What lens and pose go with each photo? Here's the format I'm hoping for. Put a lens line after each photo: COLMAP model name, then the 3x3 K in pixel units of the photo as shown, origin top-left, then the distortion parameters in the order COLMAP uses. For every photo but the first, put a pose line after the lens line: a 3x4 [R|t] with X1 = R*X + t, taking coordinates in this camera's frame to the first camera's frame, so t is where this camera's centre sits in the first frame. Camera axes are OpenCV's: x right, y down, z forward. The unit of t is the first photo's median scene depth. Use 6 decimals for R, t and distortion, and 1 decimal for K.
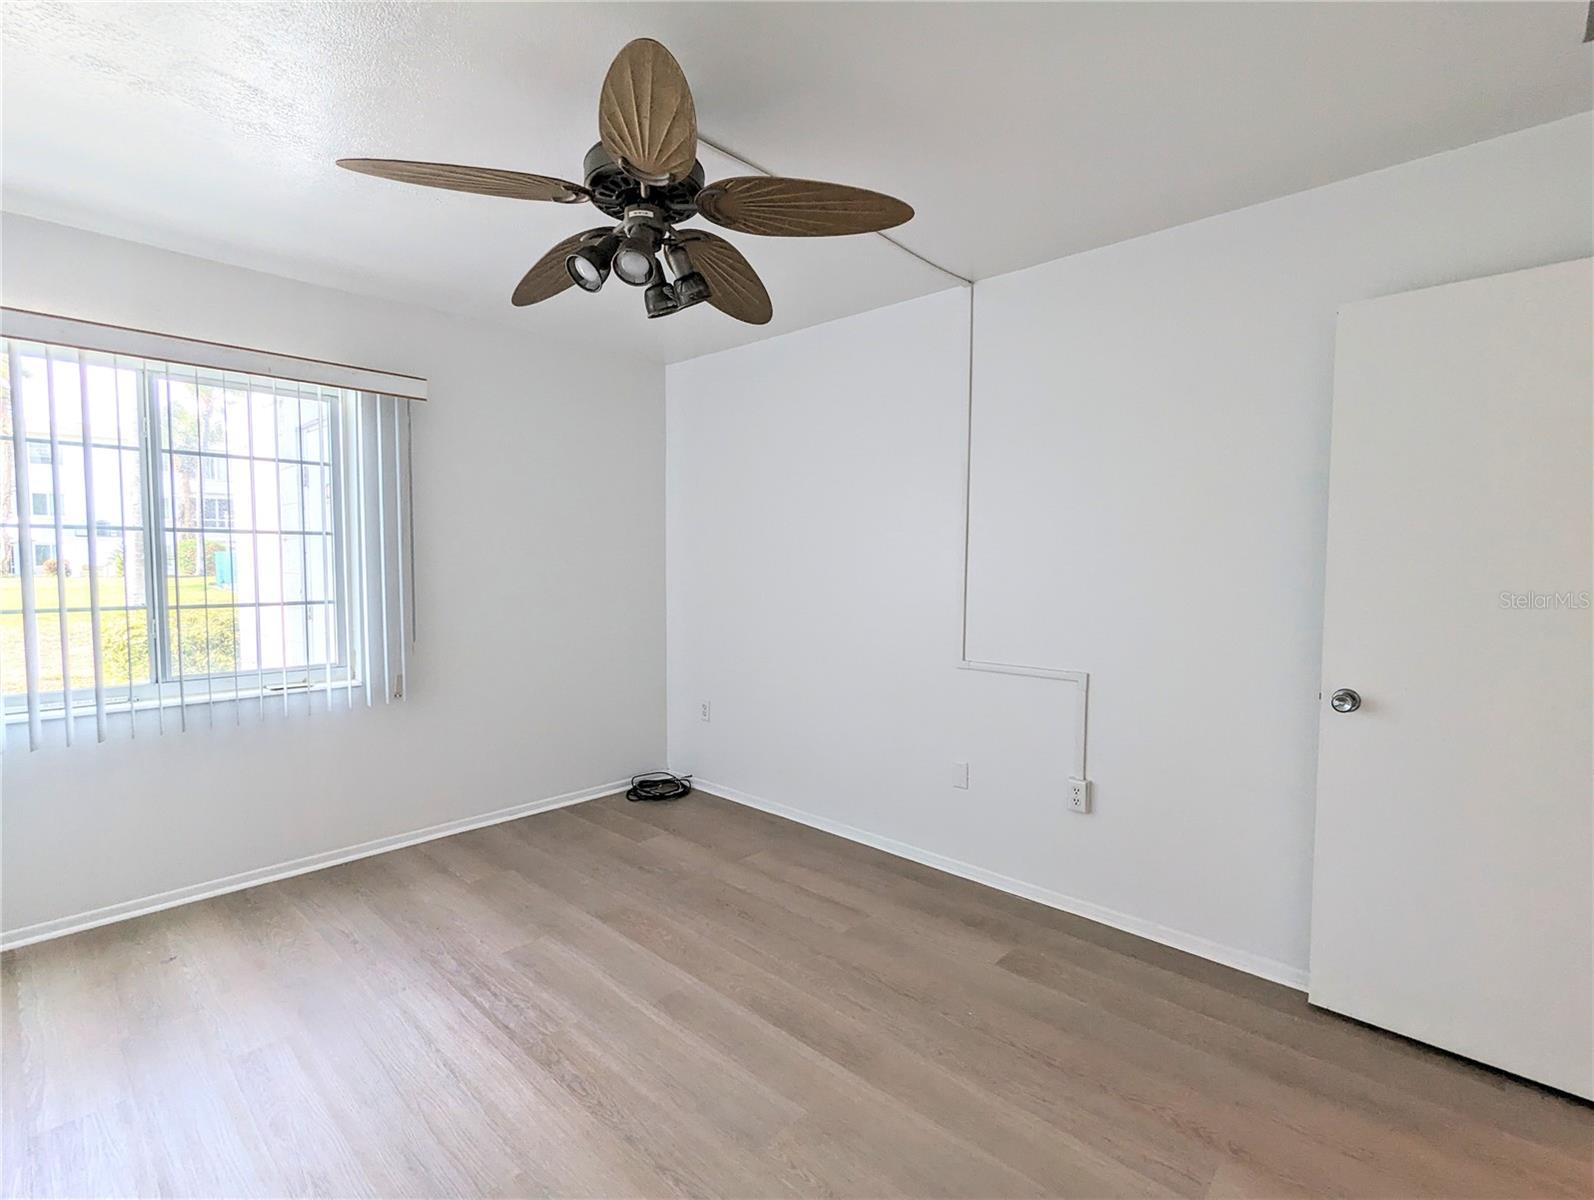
lens RADIAL K [[766.1, 0, 797.0], [0, 766.1, 600.0], [0, 0, 1]] dist [0.002040, 0.000904]
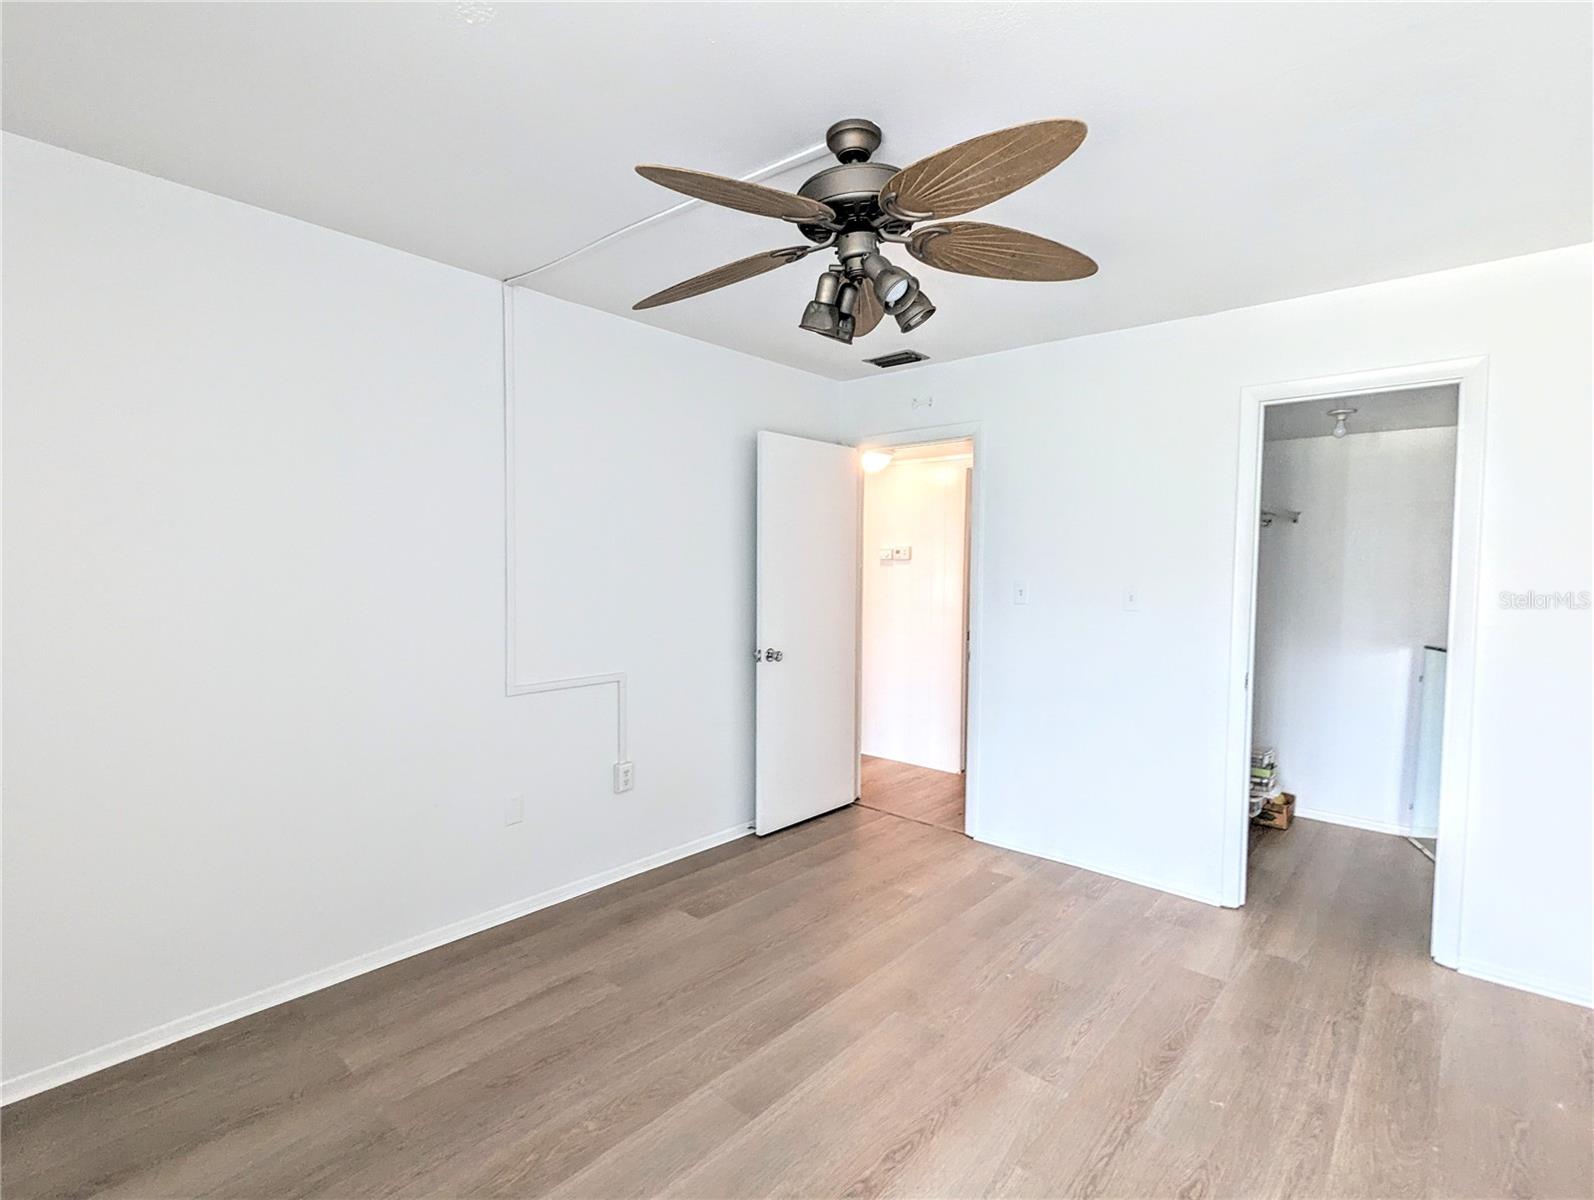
lens RADIAL K [[766.1, 0, 797.0], [0, 766.1, 600.0], [0, 0, 1]] dist [0.002040, 0.000904]
pose [[-0.037824, -0.049692, 0.998048, -0.774049], [0.047238, 0.997557, 0.051458, -0.061381], [-0.998167, 0.049092, -0.035384, 0.736957]]
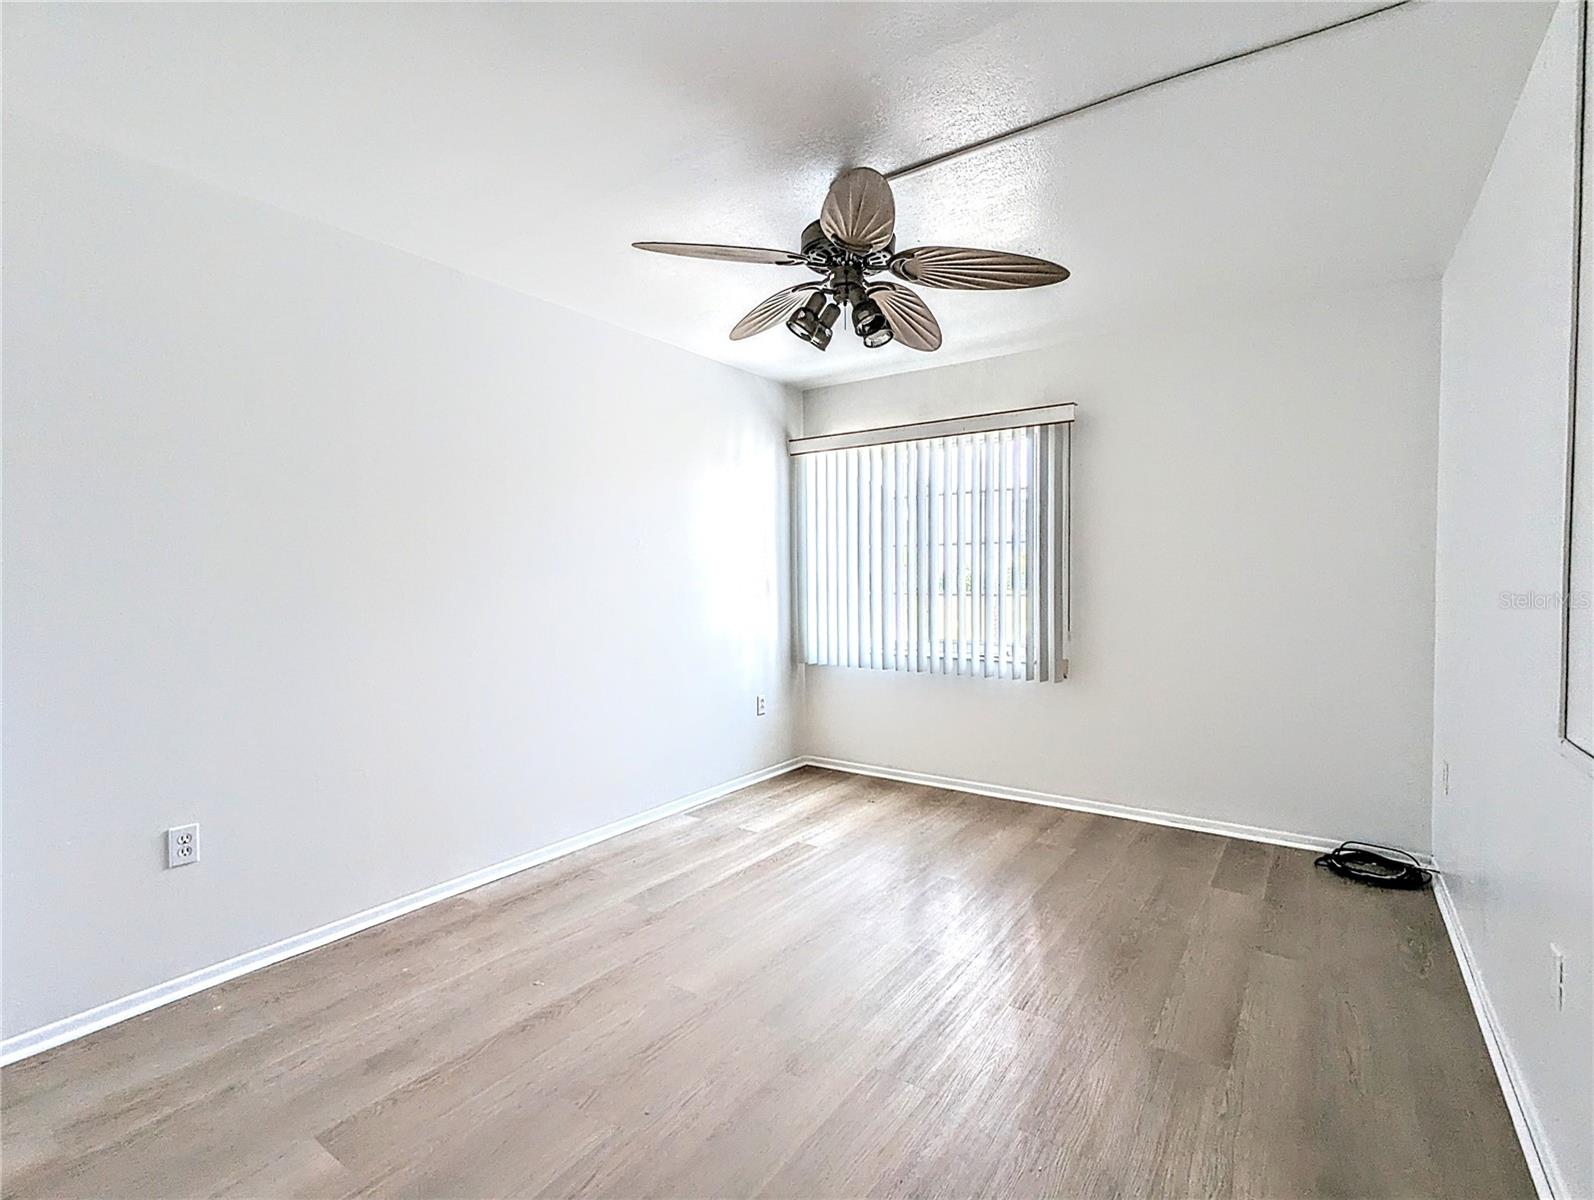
lens RADIAL K [[766.1, 0, 797.0], [0, 766.1, 600.0], [0, 0, 1]] dist [0.002040, 0.000904]
pose [[0.143030, 0.022697, -0.989458, 0.672033], [-0.052504, 0.998503, 0.015315, 0.012541], [0.988325, 0.049760, 0.144008, 0.492898]]
